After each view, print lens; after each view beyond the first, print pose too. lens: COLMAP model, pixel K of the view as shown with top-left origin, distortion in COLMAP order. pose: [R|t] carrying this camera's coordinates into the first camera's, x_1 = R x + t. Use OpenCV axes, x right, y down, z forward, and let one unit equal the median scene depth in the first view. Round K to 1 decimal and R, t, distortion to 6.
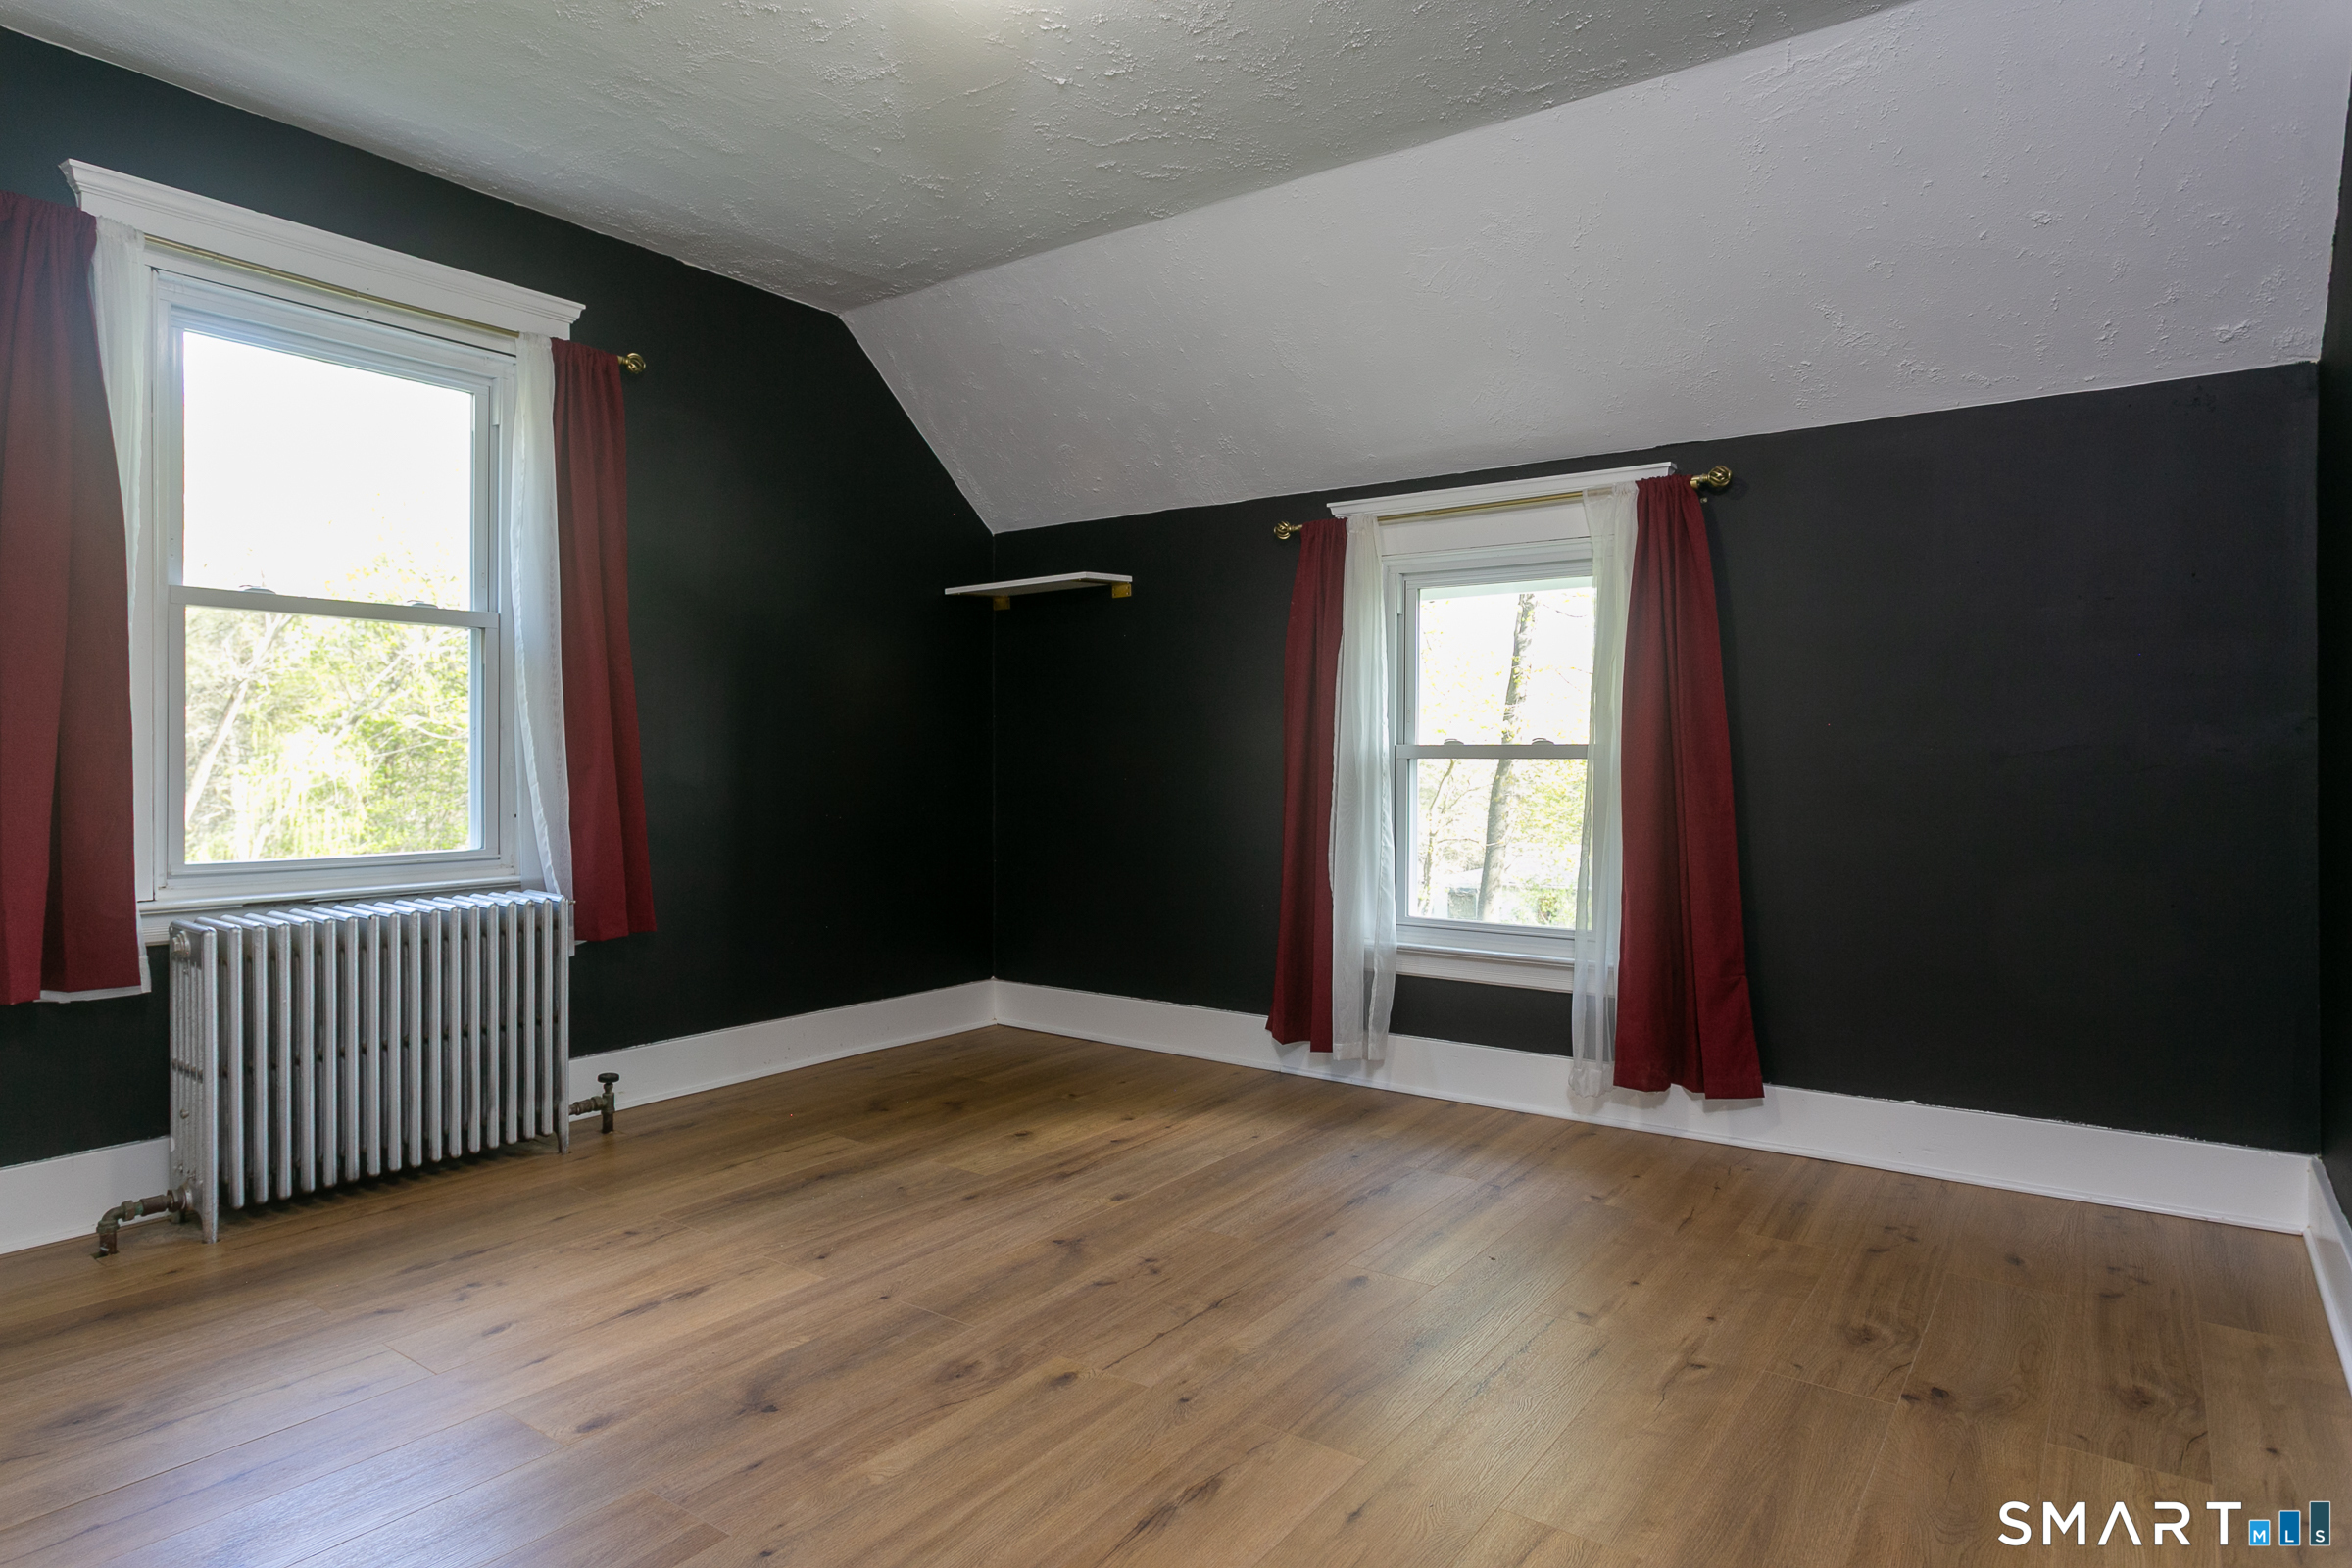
lens RADIAL K [[1346.4, 0, 1176.0], [0, 1346.4, 784.0], [0, 0, 1]] dist [-0.000140, 0.000482]
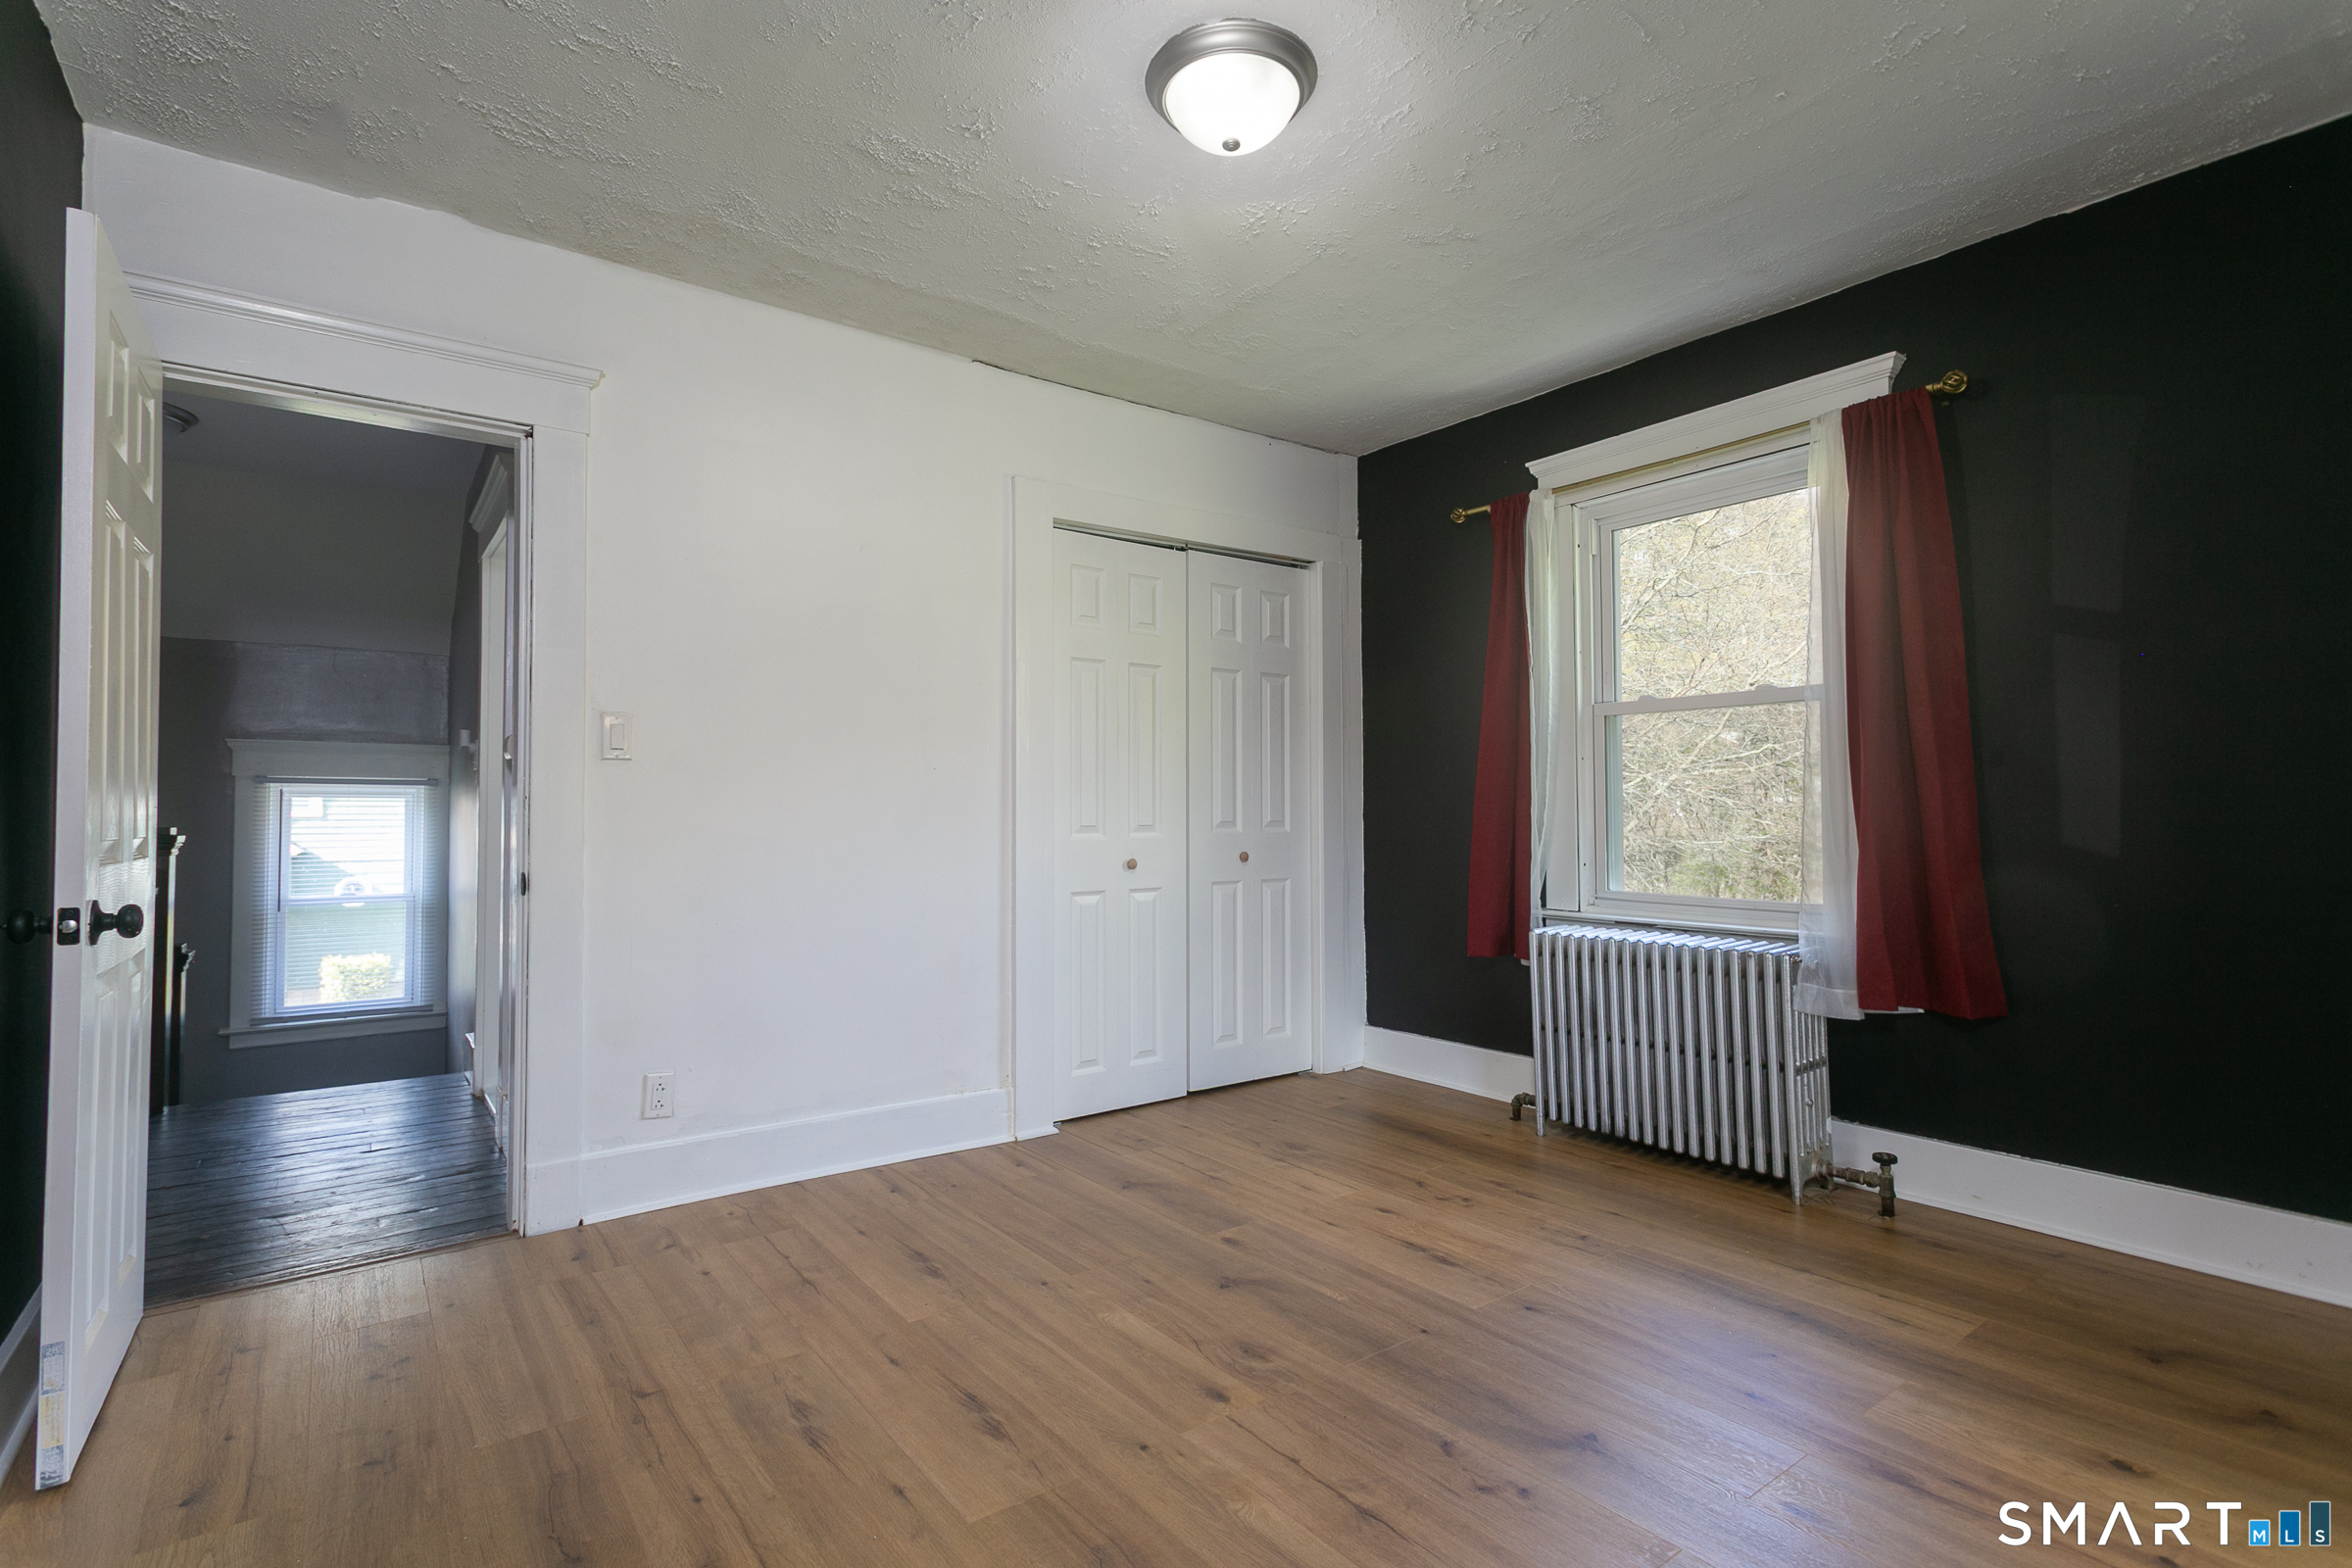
lens RADIAL K [[1125.2, 0, 1144.5], [0, 1125.2, 780.6], [0, 0, 1]] dist [0.001298, 0.000222]
pose [[-0.317576, -0.024295, -0.947922, 0.658358], [-0.014953, 0.999676, -0.020612, -0.029718], [0.948115, 0.007629, -0.317836, 0.996235]]
